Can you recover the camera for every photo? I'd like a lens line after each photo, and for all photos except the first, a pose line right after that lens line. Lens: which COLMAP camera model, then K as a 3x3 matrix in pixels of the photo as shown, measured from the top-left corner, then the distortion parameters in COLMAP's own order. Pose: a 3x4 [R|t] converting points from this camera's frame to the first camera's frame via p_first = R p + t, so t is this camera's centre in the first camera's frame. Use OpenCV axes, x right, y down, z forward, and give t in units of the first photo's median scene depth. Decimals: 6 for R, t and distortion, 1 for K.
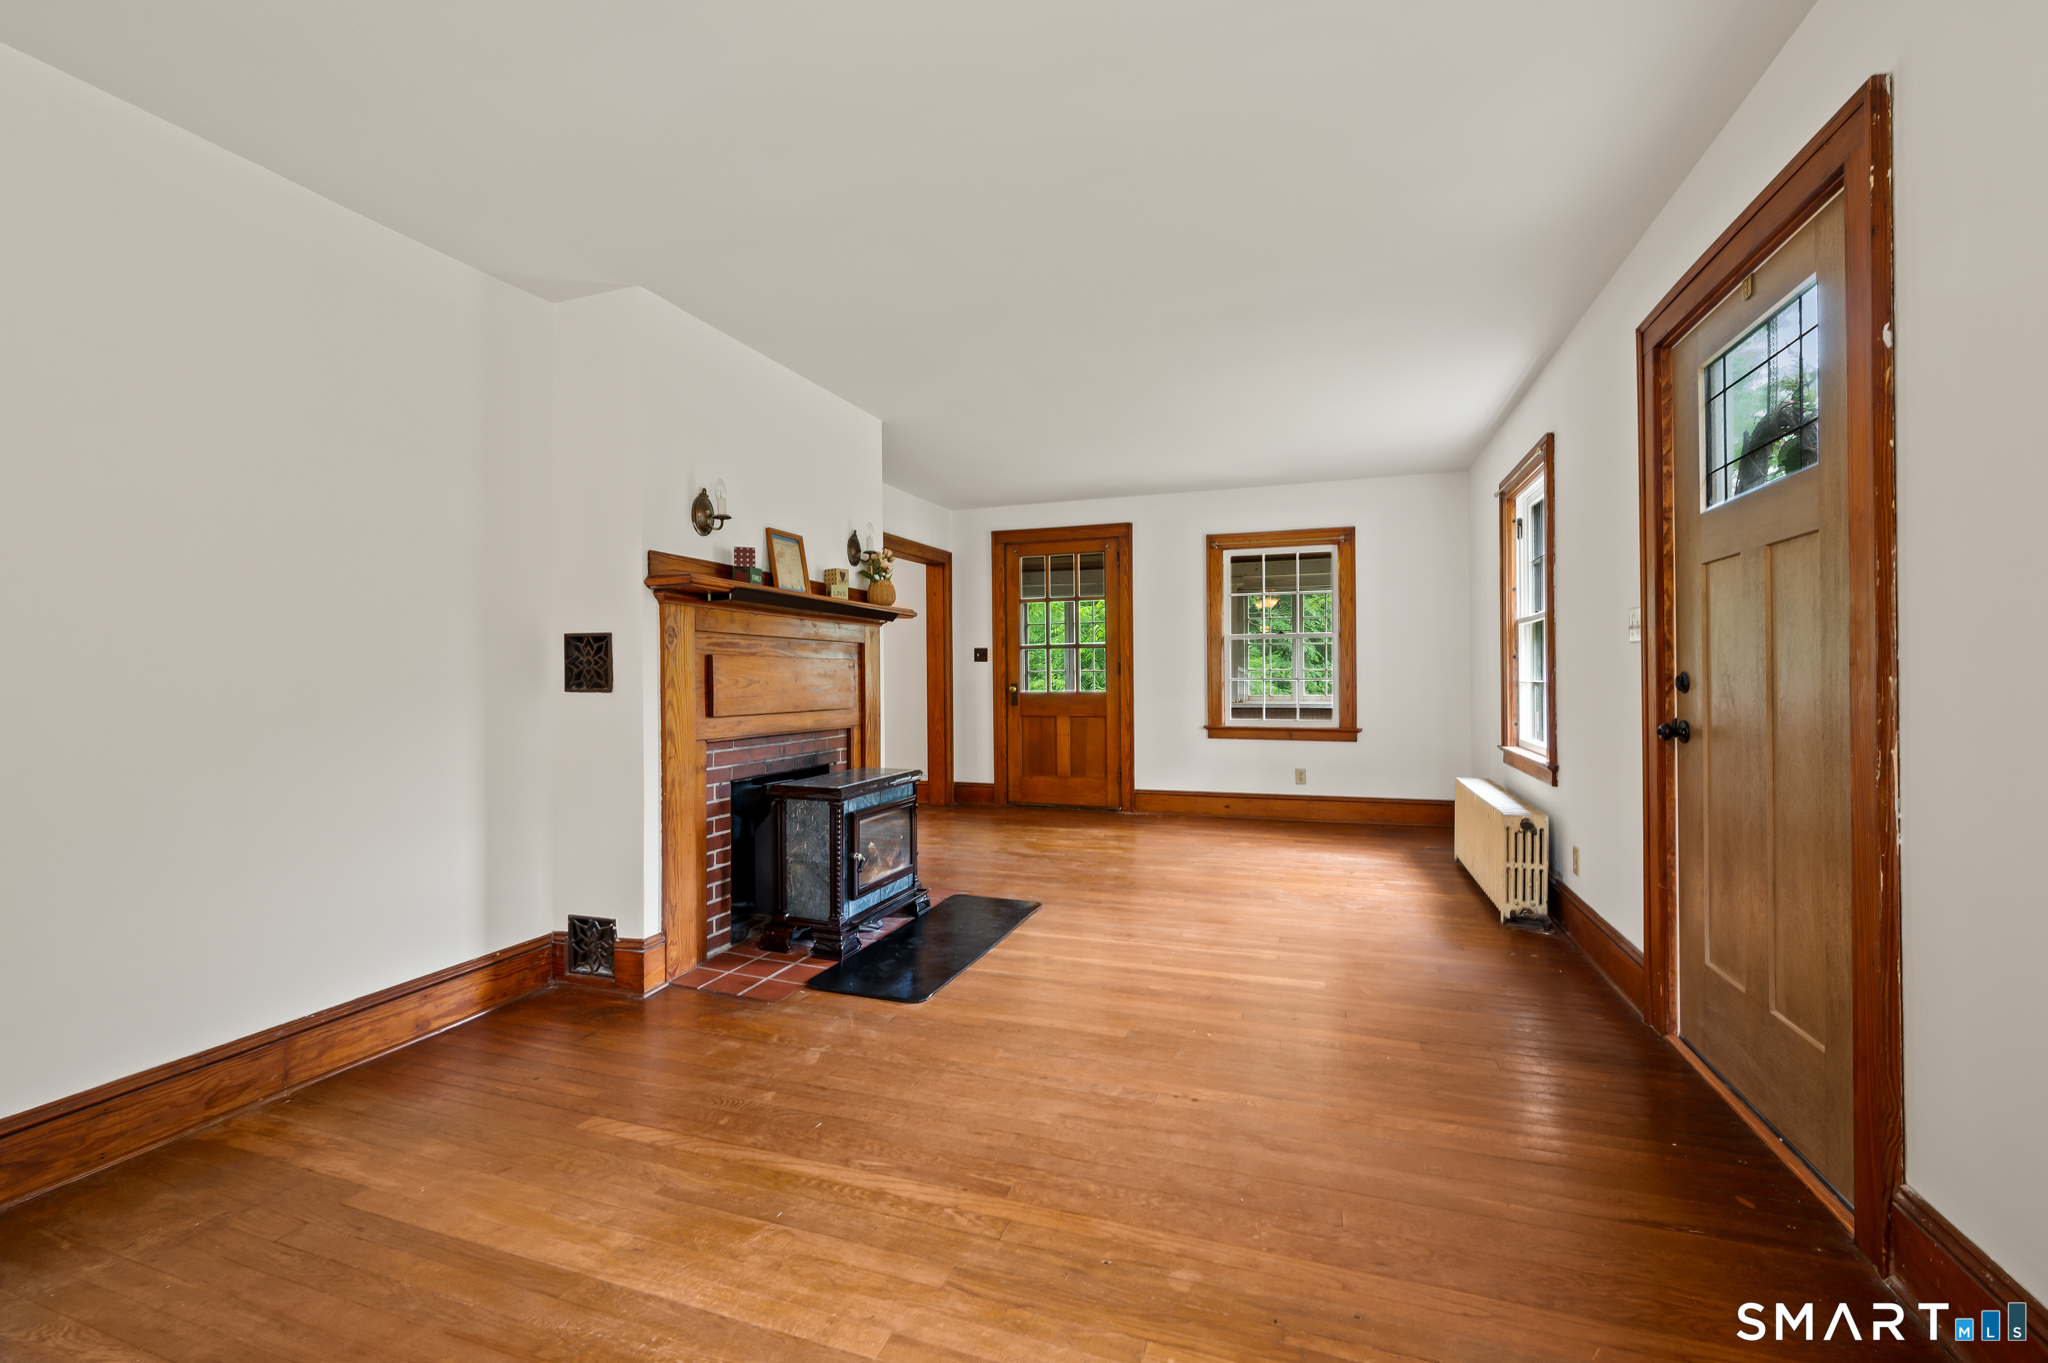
lens RADIAL K [[829.6, 0, 1032.5], [0, 829.6, 675.0], [0, 0, 1]] dist [-0.000637, -0.000387]
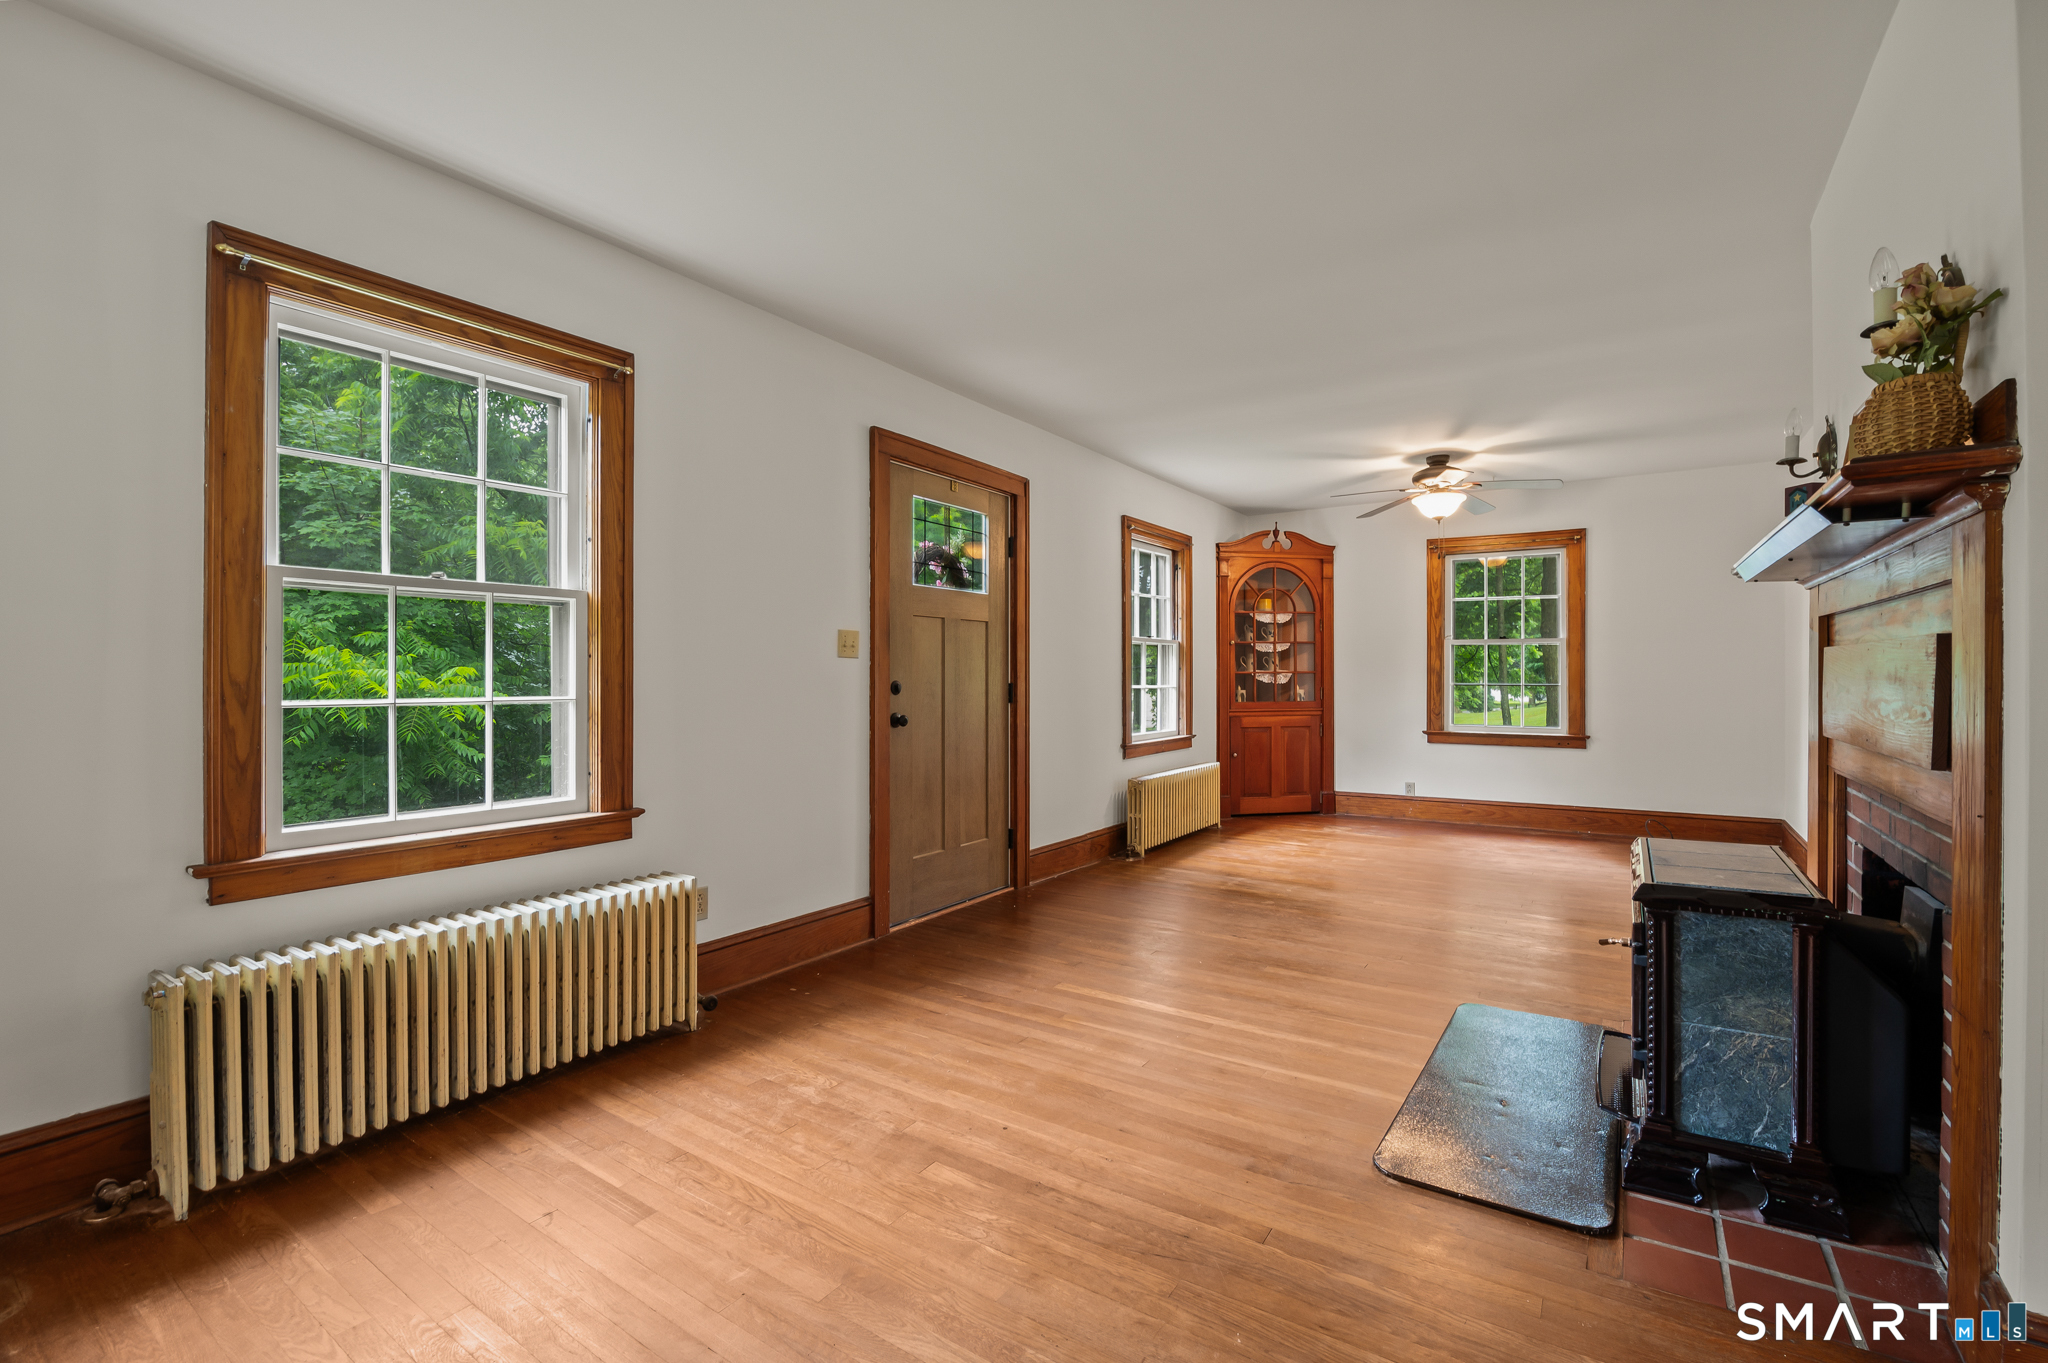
lens RADIAL K [[880.5, 0, 1024.0], [0, 880.5, 681.5], [0, 0, 1]] dist [-0.019071, -0.000095]
pose [[-0.965625, 0.005286, 0.259886, 0.091943], [0.004398, 0.999982, -0.003997, 0.002962], [-0.259903, -0.002717, -0.965631, 1.833073]]
